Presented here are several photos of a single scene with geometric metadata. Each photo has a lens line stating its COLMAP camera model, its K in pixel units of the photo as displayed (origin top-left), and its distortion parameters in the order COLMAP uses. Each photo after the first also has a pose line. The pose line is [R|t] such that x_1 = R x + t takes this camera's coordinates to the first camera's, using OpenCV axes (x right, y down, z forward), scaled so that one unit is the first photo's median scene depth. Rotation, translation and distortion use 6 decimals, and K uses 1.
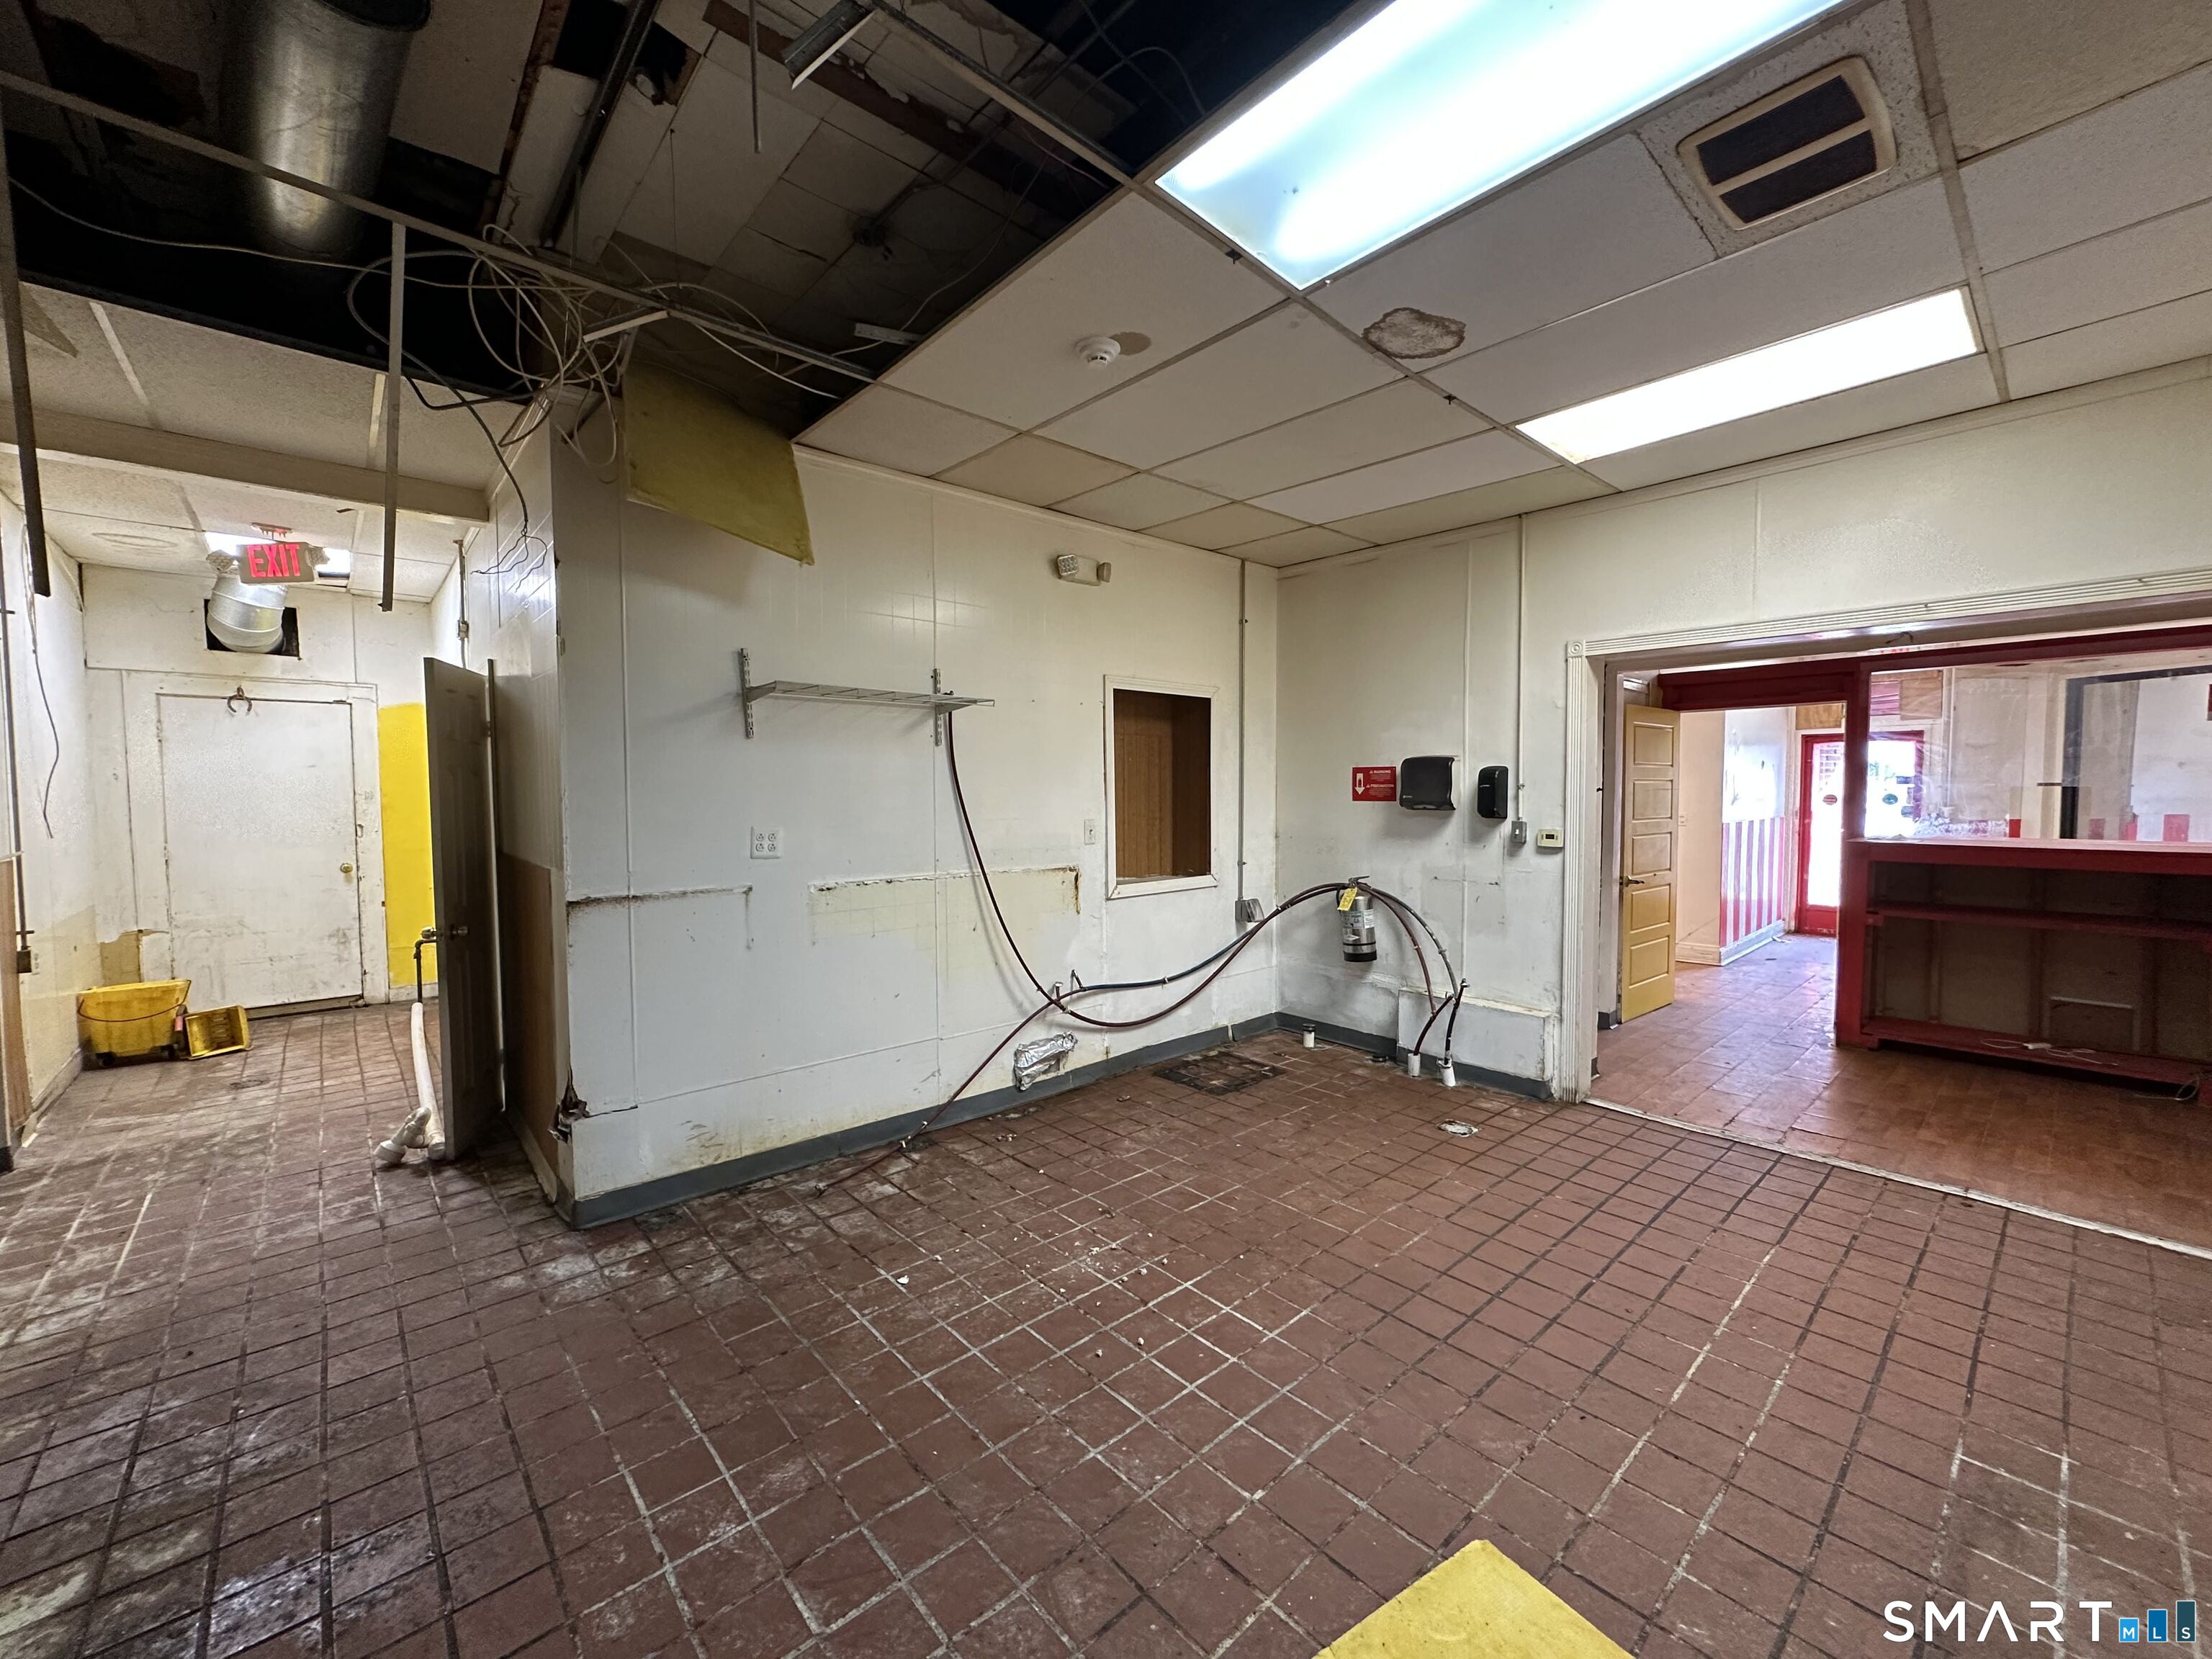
lens RADIAL K [[877.9, 0, 1104.2], [0, 877.9, 829.6], [0, 0, 1]] dist [-0.006327, 0.001845]
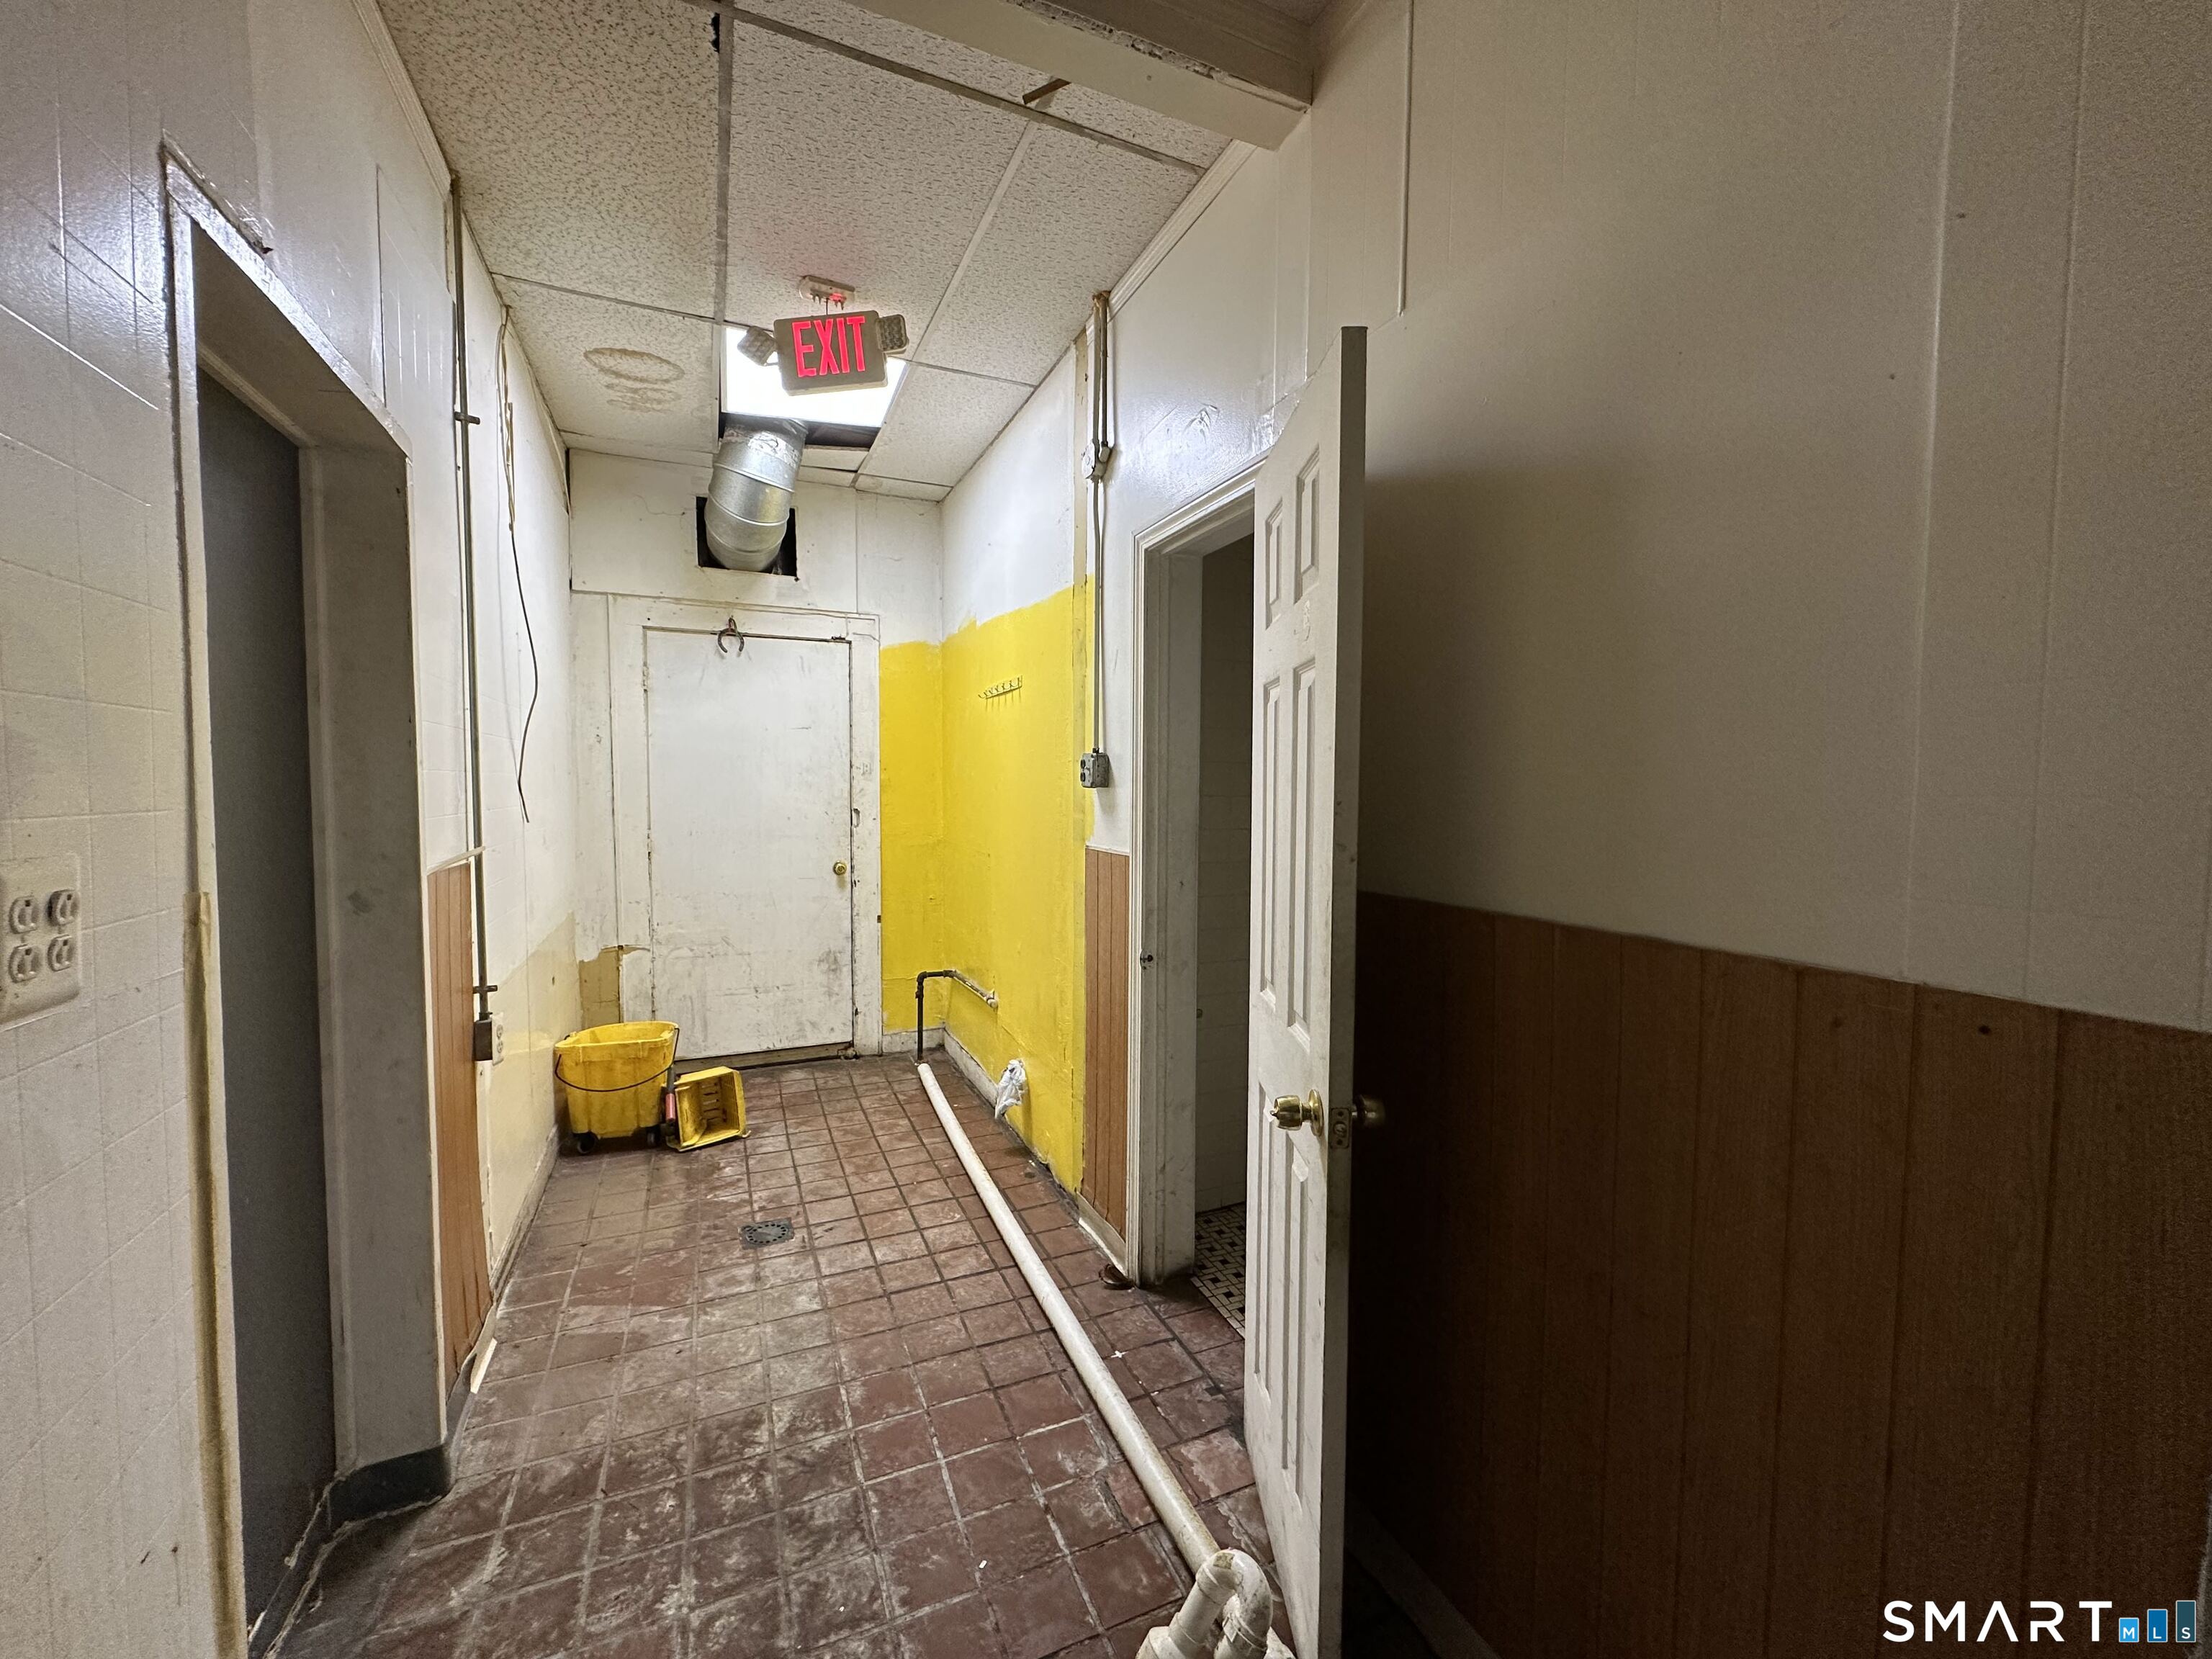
lens RADIAL K [[877.9, 0, 1102.2], [0, 877.9, 828.4], [0, 0, 1]] dist [-0.006327, 0.001845]
pose [[0.951955, 0.024273, -0.305275, -0.508355], [-0.022922, 0.999705, 0.008012, -0.000189], [0.305379, -0.000630, 0.952231, 0.432298]]
